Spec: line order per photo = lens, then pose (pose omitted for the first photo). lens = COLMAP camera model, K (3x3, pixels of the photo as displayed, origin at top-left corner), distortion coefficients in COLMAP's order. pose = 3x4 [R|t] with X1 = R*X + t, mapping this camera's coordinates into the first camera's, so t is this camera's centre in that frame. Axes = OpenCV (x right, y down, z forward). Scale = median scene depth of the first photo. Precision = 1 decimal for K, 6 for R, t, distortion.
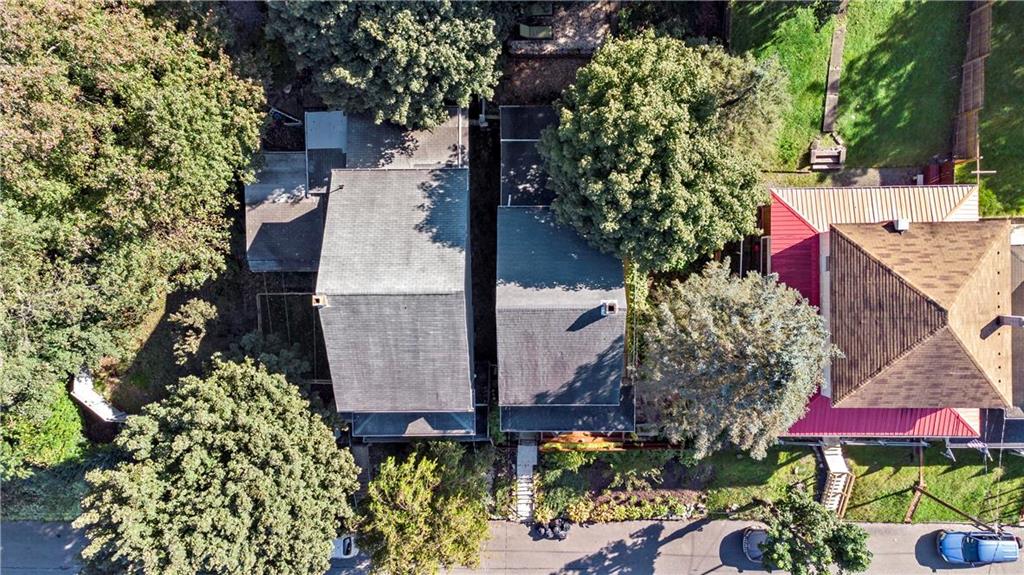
lens RADIAL K [[760.1, 0, 512.0], [0, 760.1, 287.5], [0, 0, 1]] dist [0.002379, 0.060298]
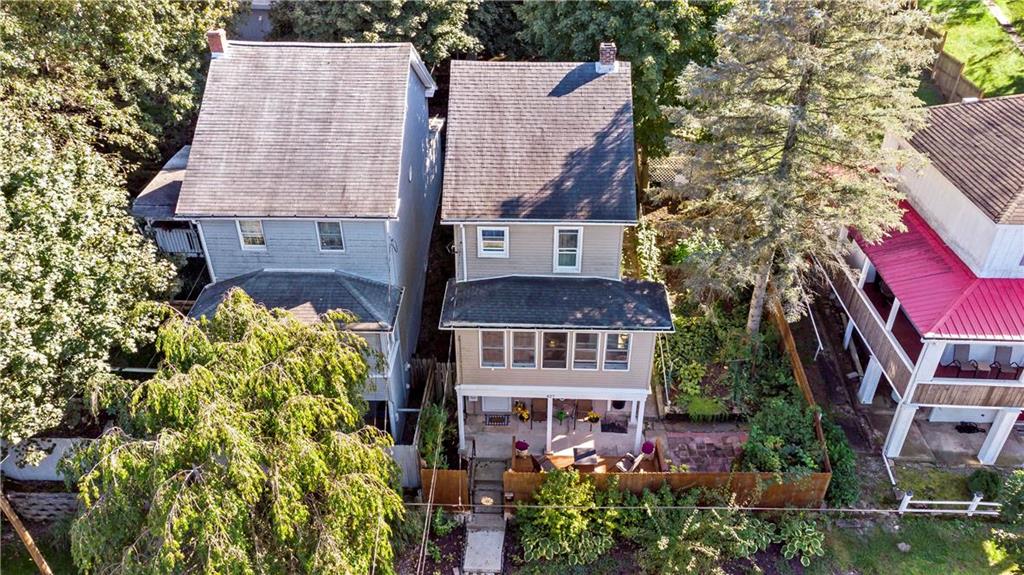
lens RADIAL K [[760.1, 0, 512.0], [0, 760.1, 287.5], [0, 0, 1]] dist [0.002379, 0.060298]
pose [[0.999239, 0.031017, -0.023667, 0.056337], [-0.036715, 0.542356, -0.839346, 0.695217], [-0.013198, 0.839576, 0.543082, 0.716399]]
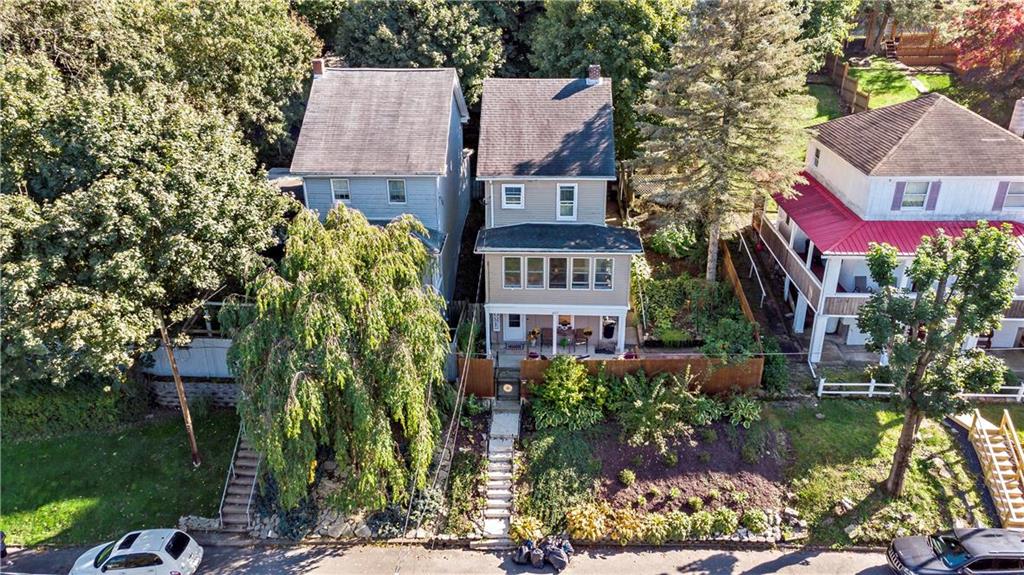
lens RADIAL K [[767.2, 0, 512.0], [0, 767.2, 287.5], [0, 0, 1]] dist [0.016823, -0.000822]
pose [[0.998586, 0.027962, -0.045212, 0.066531], [-0.052638, 0.401132, -0.914507, 1.000507], [-0.007435, 0.915593, 0.402037, 0.767827]]
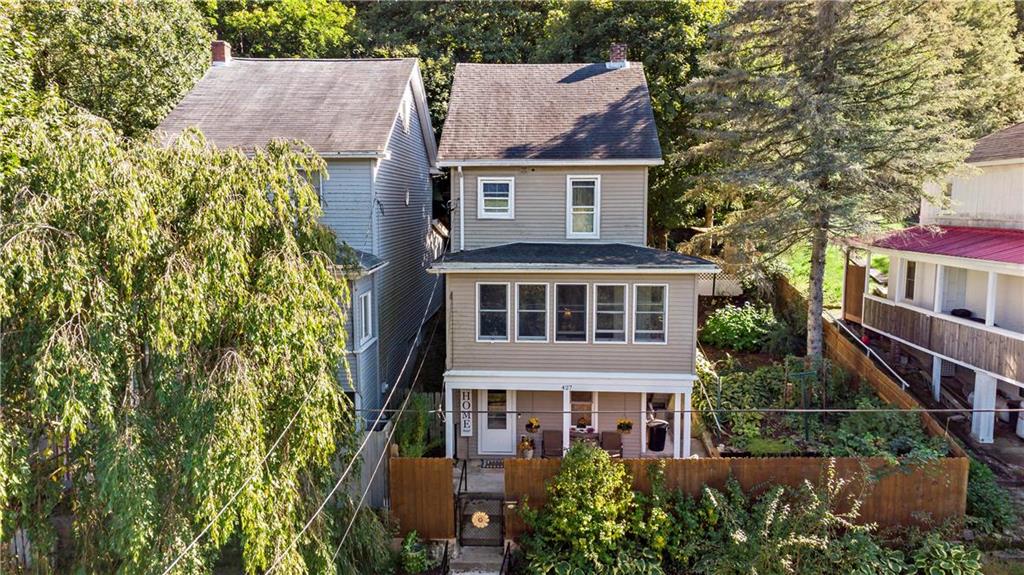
lens RADIAL K [[760.1, 0, 512.0], [0, 760.1, 287.5], [0, 0, 1]] dist [0.002379, 0.060298]
pose [[0.998554, 0.020881, -0.049533, 0.064267], [-0.051413, 0.102022, -0.993453, 0.689871], [-0.015691, 0.994563, 0.102948, 1.036492]]
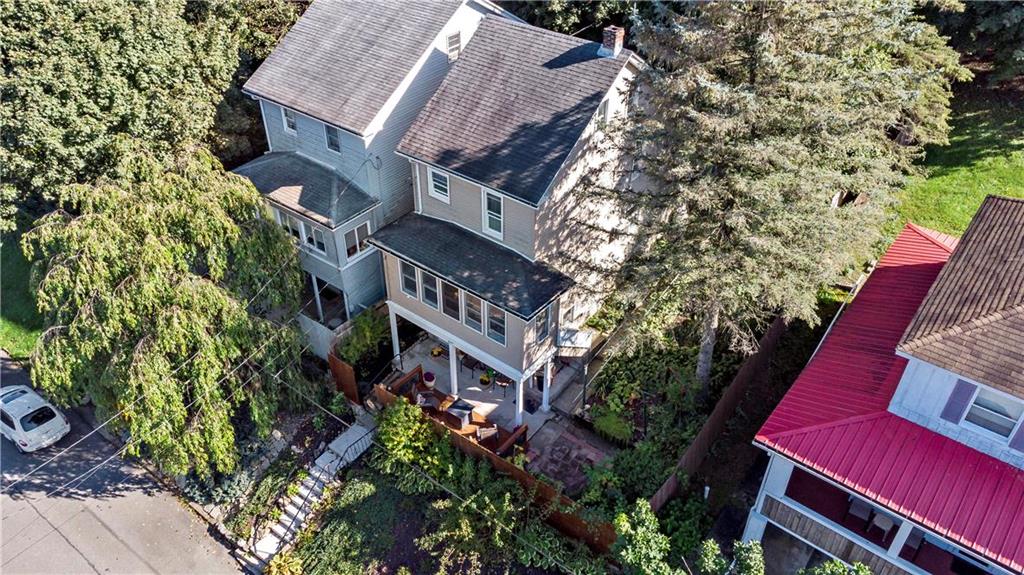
lens RADIAL K [[767.2, 0, 512.0], [0, 767.2, 287.5], [0, 0, 1]] dist [0.016823, -0.000822]
pose [[0.778862, 0.389270, -0.491775, 0.450116], [-0.626809, 0.455618, -0.632078, 0.579578], [-0.021987, 0.800551, 0.598862, 0.688487]]
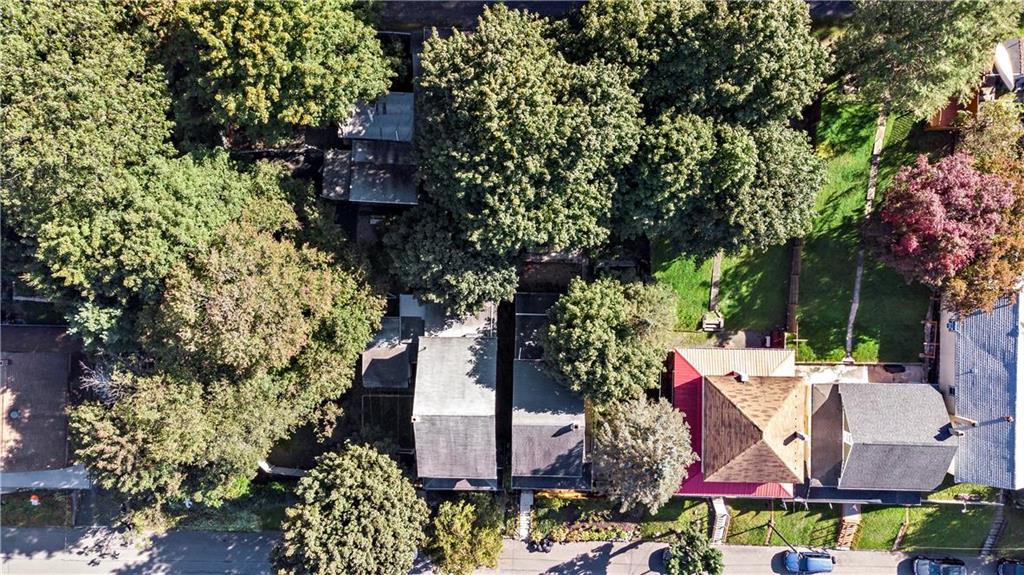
lens RADIAL K [[744.9, 0, 511.8], [0, 744.9, 282.4], [0, 0, 1]] dist [0.004741, 0.000536]
pose [[0.999729, 0.023255, -0.001123, -0.025283], [-0.023268, 0.999635, -0.013731, -0.259851], [0.000804, 0.013753, 0.999905, -0.698560]]
